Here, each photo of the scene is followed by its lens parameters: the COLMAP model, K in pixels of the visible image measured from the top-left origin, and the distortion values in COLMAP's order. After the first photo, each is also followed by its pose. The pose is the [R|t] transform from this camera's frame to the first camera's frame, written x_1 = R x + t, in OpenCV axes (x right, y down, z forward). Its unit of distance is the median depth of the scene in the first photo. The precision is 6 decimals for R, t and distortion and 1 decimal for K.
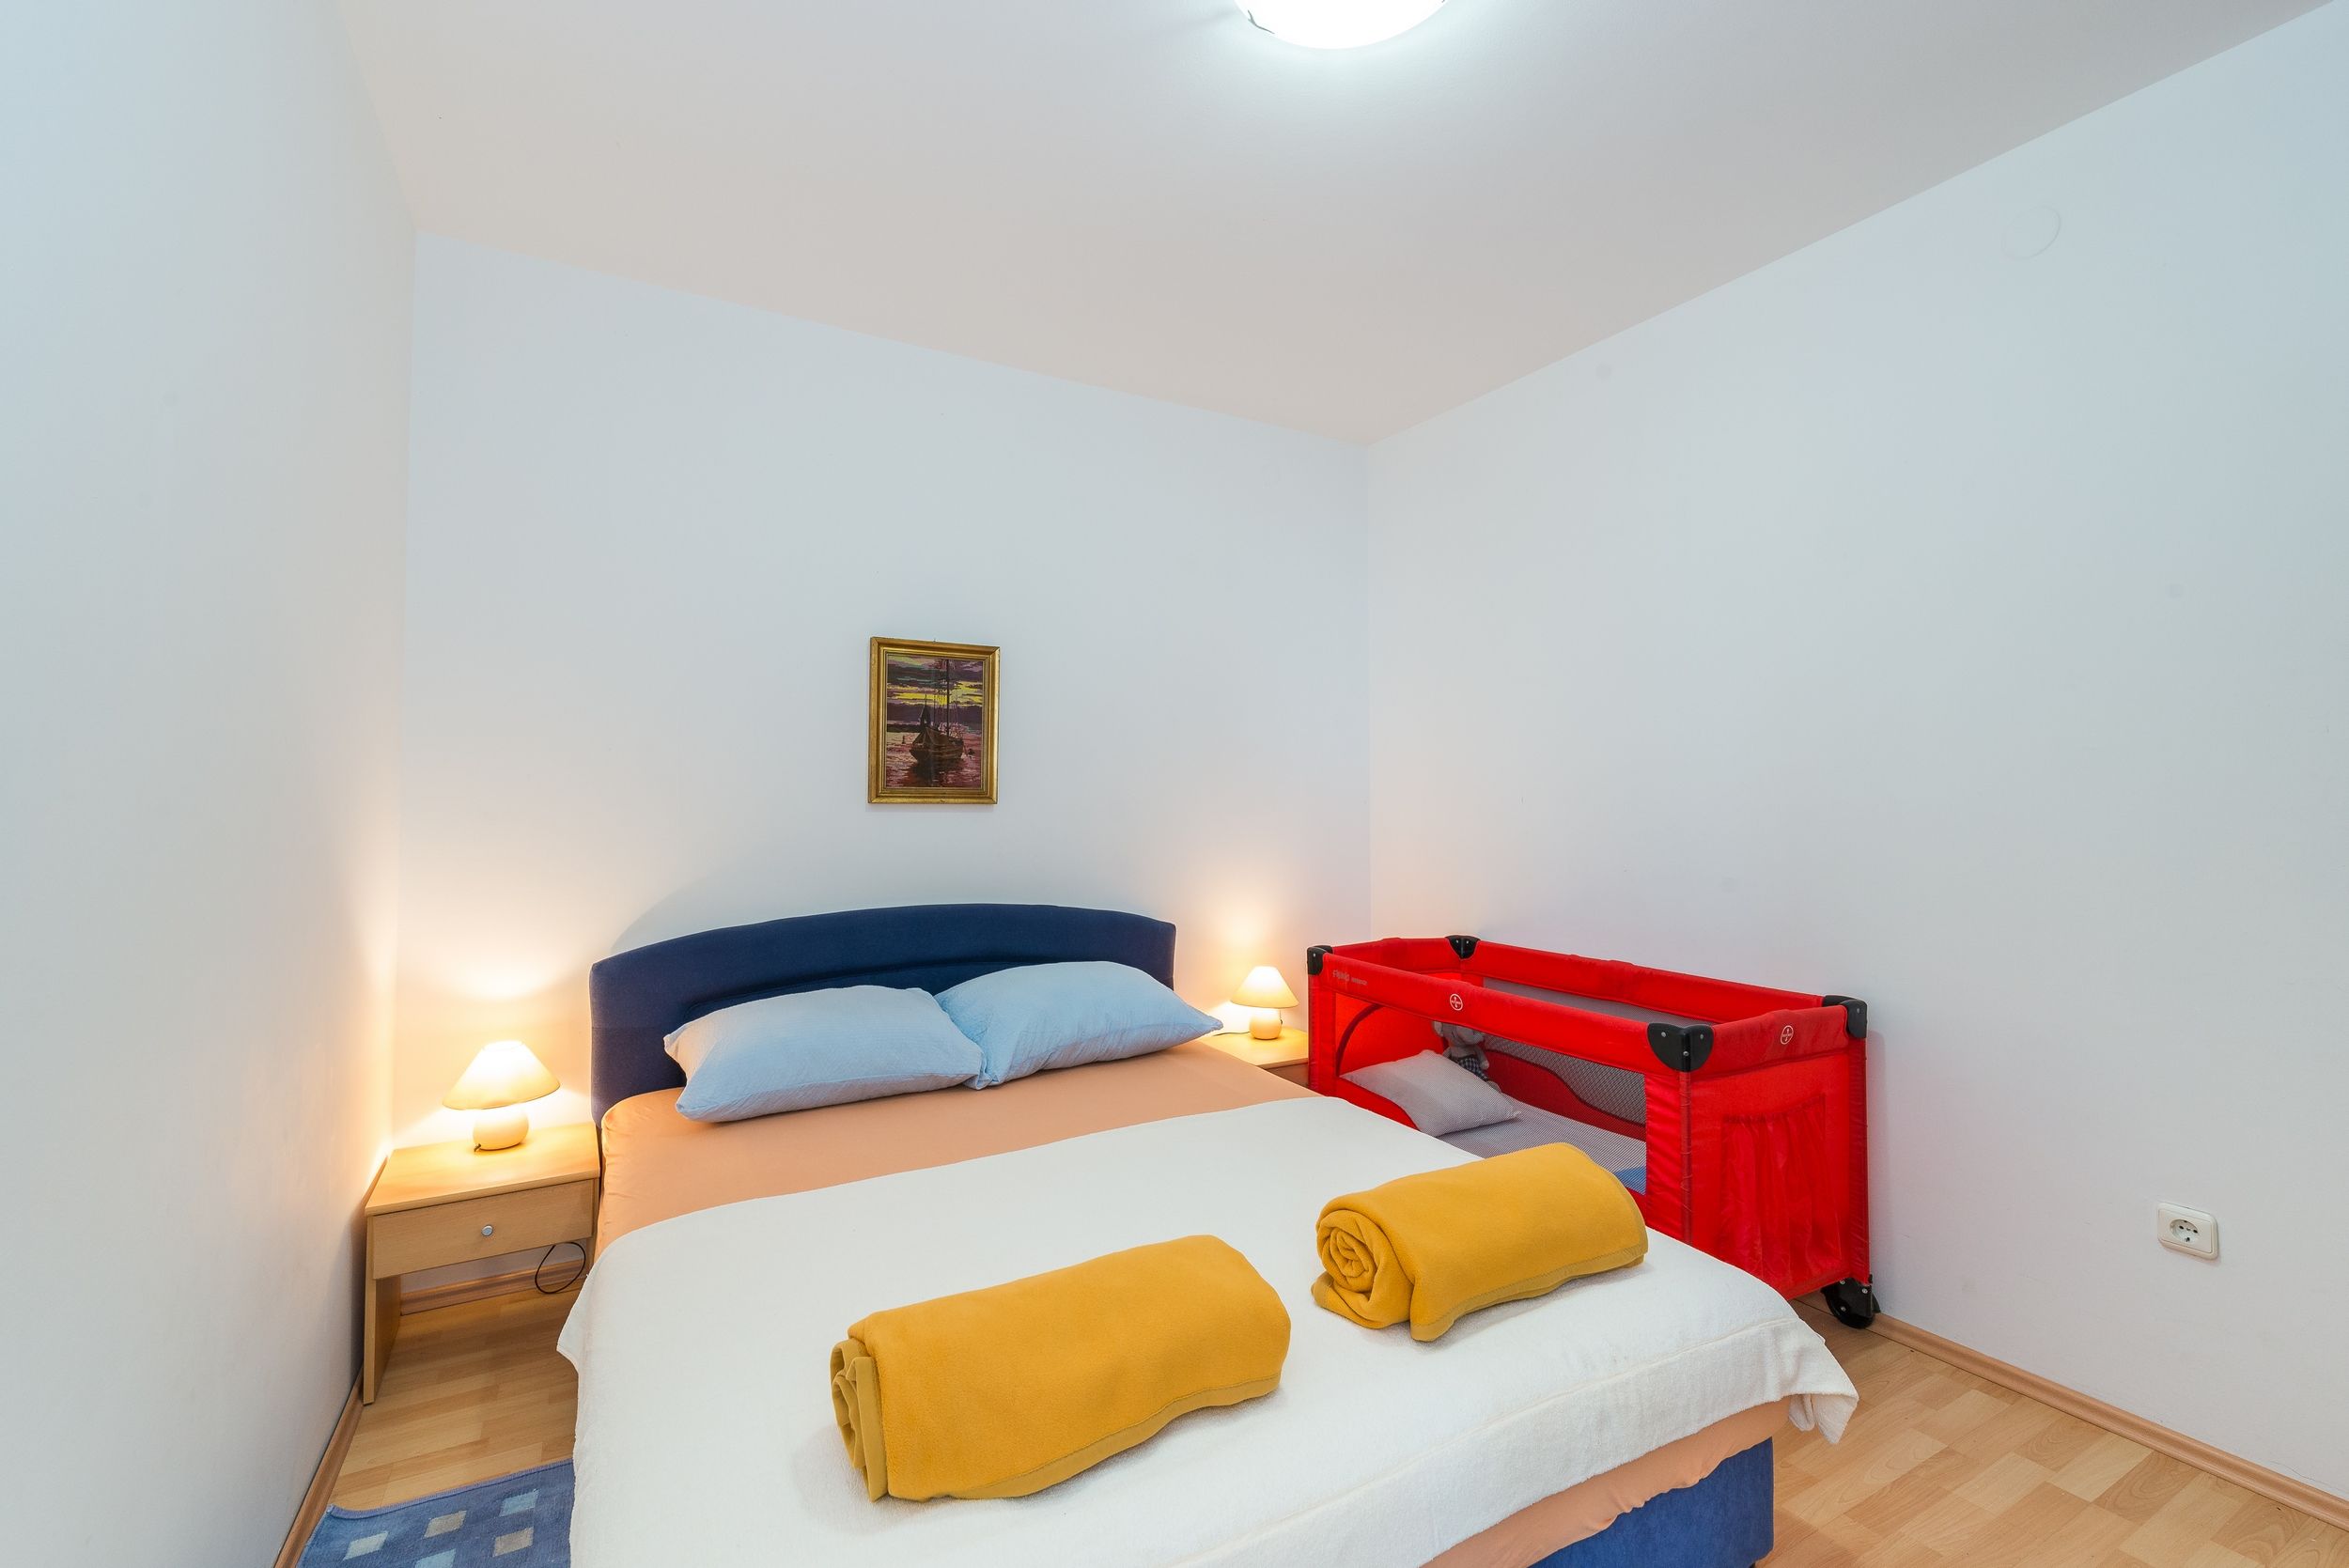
lens RADIAL K [[1012.6, 0, 1170.1], [0, 1012.6, 771.4], [0, 0, 1]] dist [-0.005119, -0.000890]
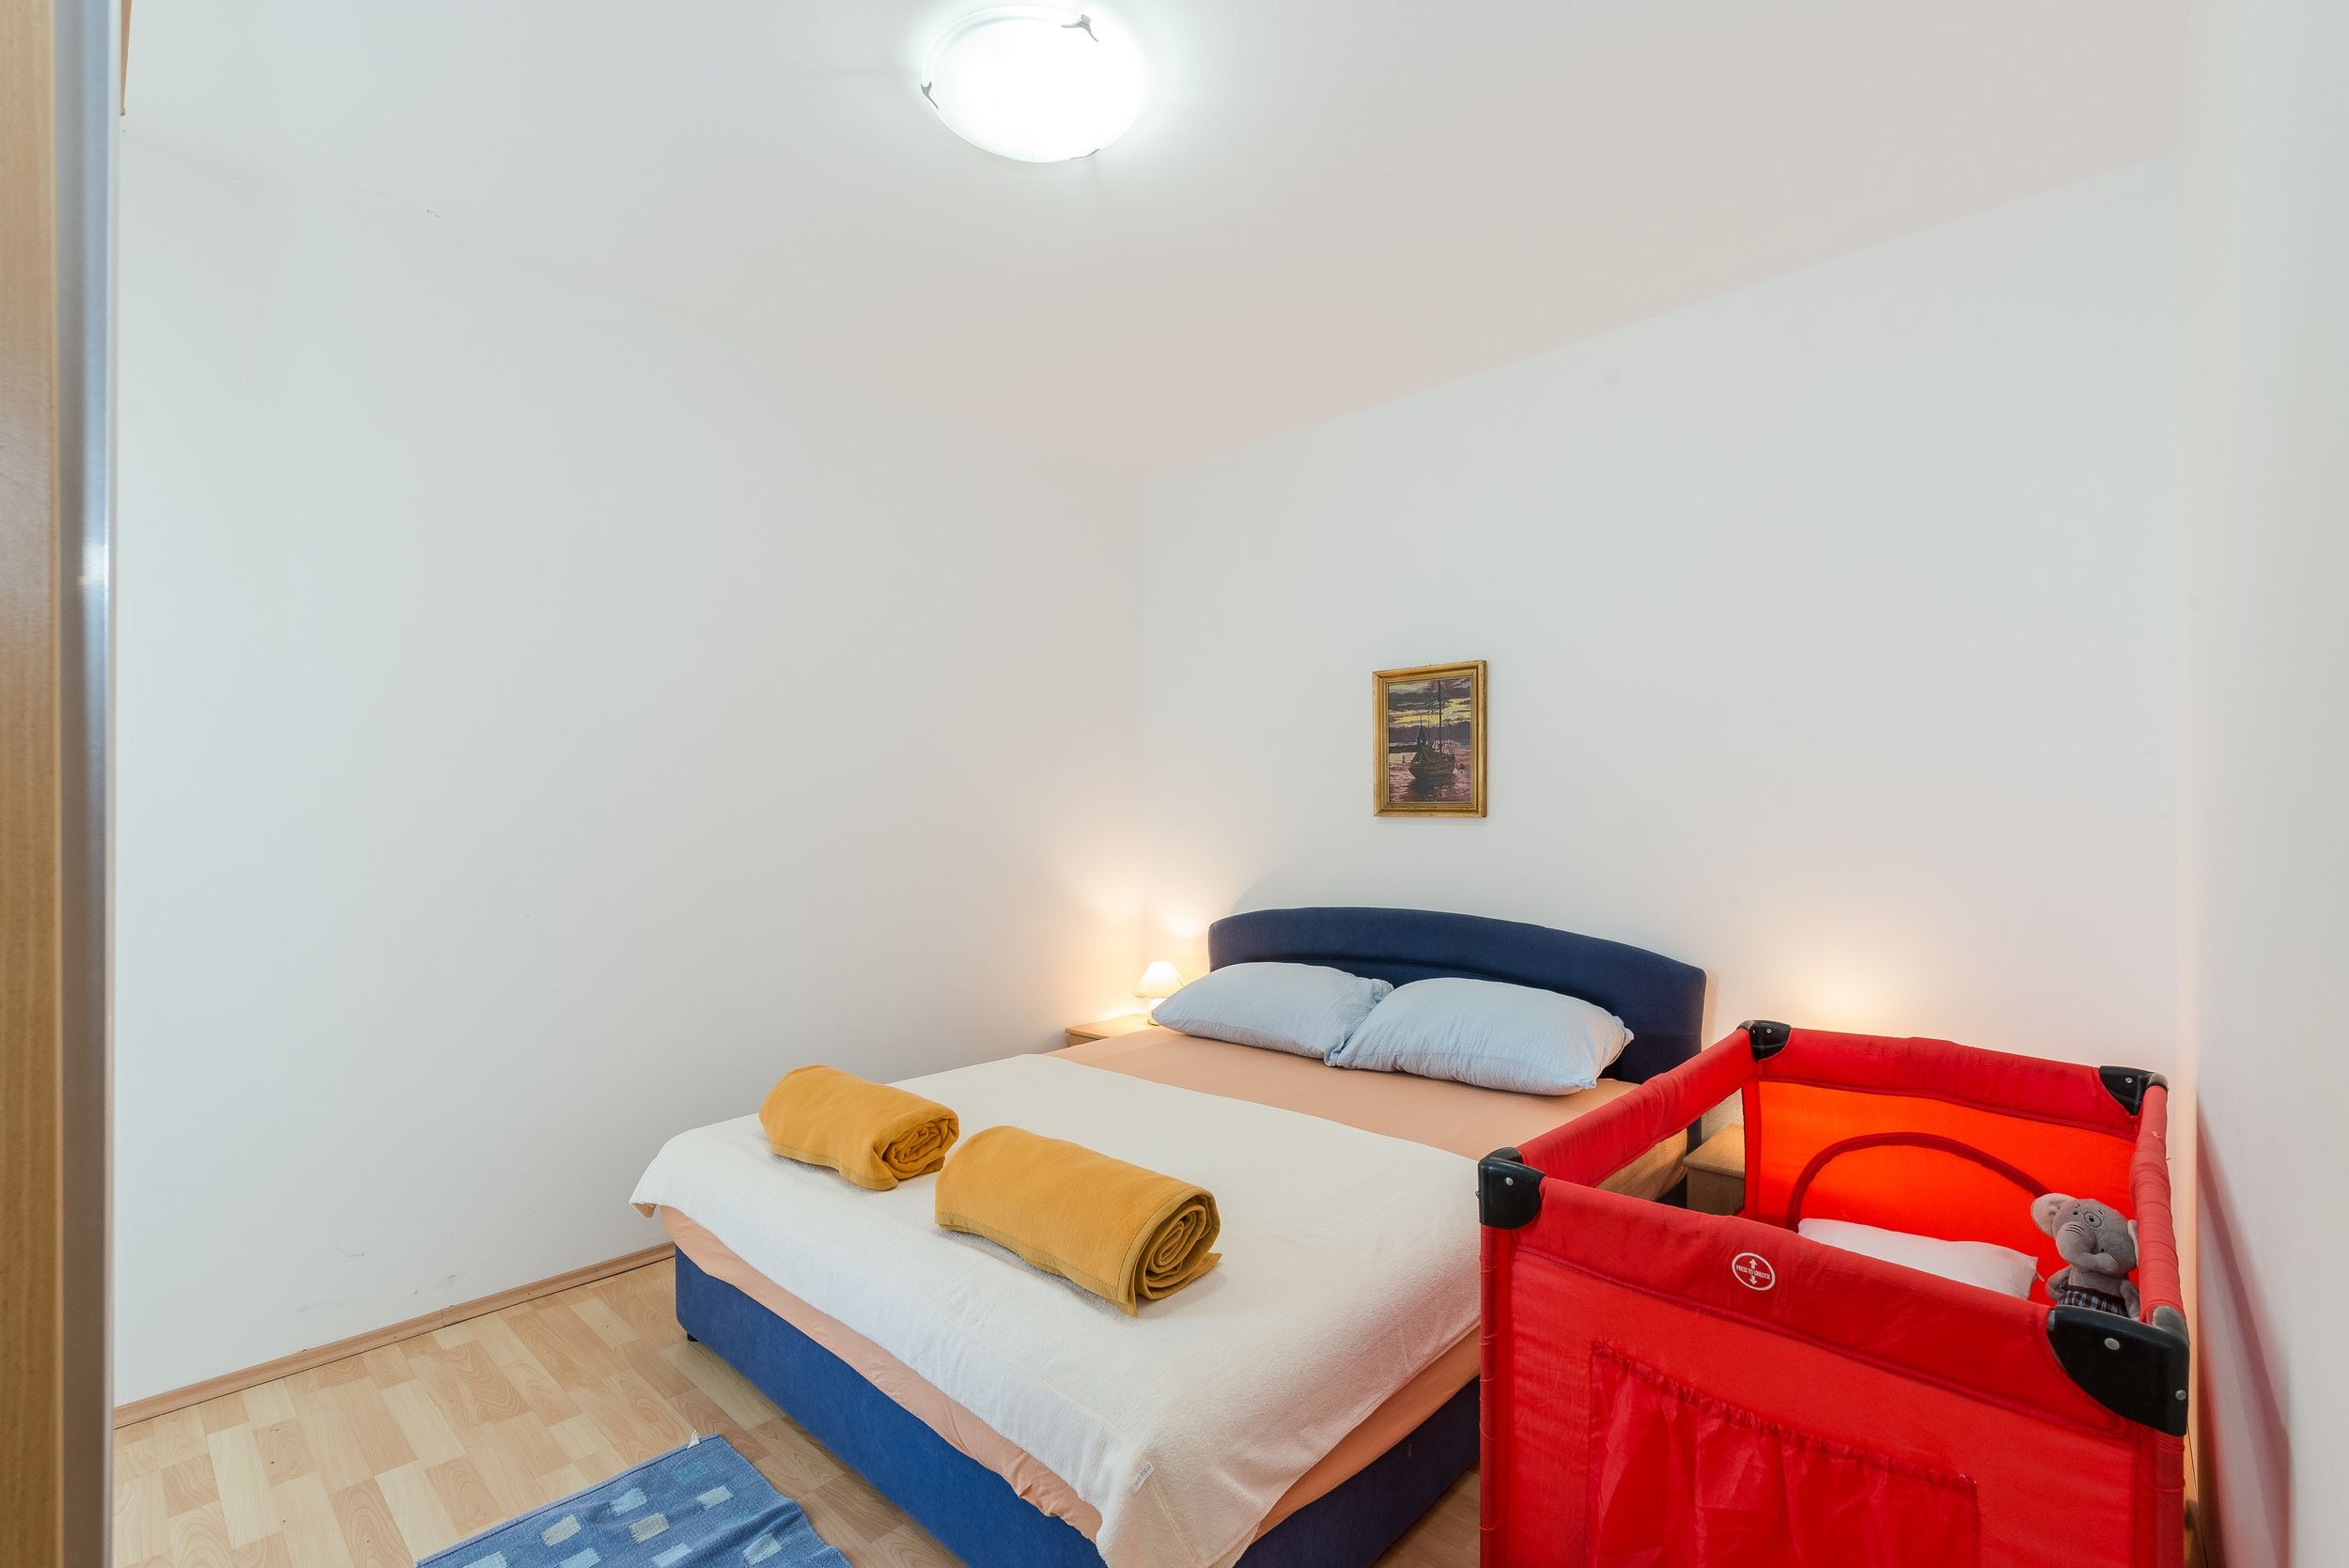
lens RADIAL K [[1012.6, 0, 1130.2], [0, 1012.6, 820.8], [0, 0, 1]] dist [-0.005119, -0.000890]
pose [[0.285470, 0.010959, -0.958325, 0.712042], [0.028691, 0.999389, 0.019975, 0.005275], [0.957958, -0.033198, 0.284981, 0.392043]]
